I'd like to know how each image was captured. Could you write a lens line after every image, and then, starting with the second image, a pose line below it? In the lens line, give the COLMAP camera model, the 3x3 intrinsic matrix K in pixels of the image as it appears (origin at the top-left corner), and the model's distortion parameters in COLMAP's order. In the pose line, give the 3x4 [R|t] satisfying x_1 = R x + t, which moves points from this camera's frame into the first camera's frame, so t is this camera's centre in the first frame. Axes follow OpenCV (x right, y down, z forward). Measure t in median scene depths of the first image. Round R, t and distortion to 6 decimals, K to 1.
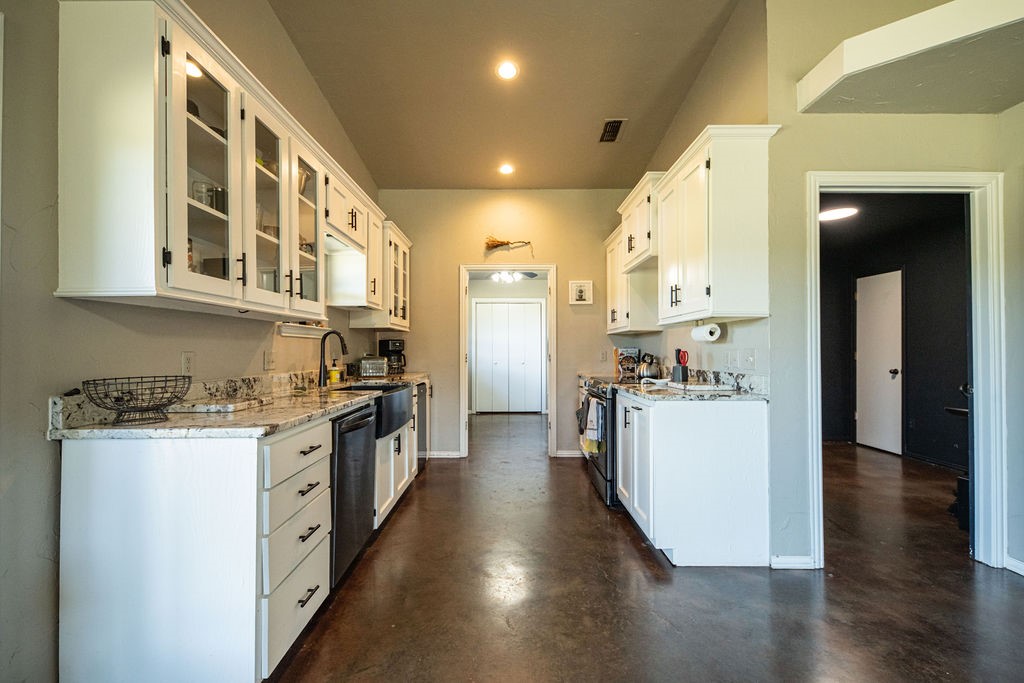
lens RADIAL K [[426.4, 0, 513.0], [0, 426.4, 345.4], [0, 0, 1]] dist [0.001481, 0.000019]
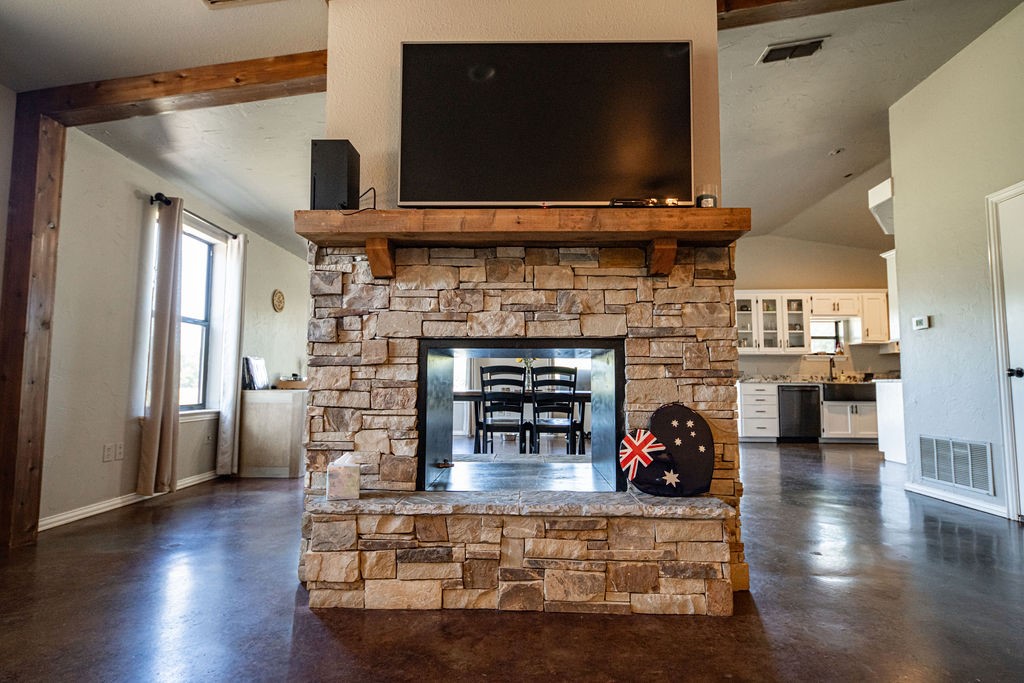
lens RADIAL K [[517.6, 0, 512.3], [0, 517.6, 347.0], [0, 0, 1]] dist [0.012709, 0.000187]
pose [[-0.032658, -0.072720, -0.996818, 2.283997], [0.004556, 0.997328, -0.072907, 0.100545], [0.999456, -0.006922, -0.032239, -0.577570]]
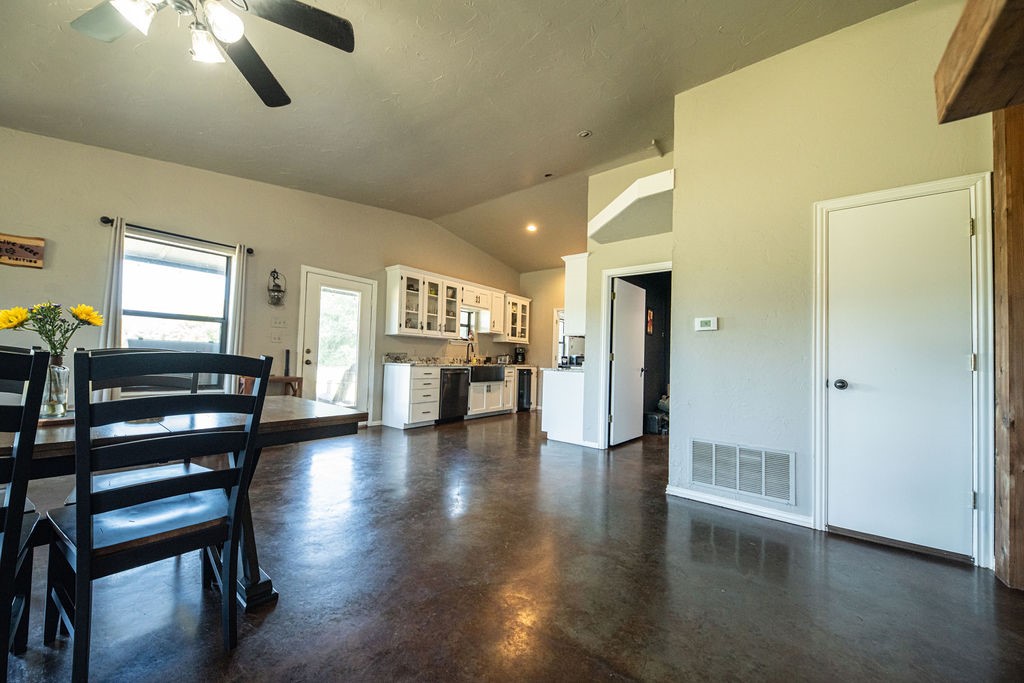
lens RADIAL K [[370.6, 0, 513.3], [0, 370.6, 347.5], [0, 0, 1]] dist [0.001414, -0.003026]
pose [[0.787769, 0.005312, -0.615948, 1.124974], [-0.024918, 0.999419, -0.023250, 0.038176], [0.615467, 0.033664, 0.787444, -0.589559]]
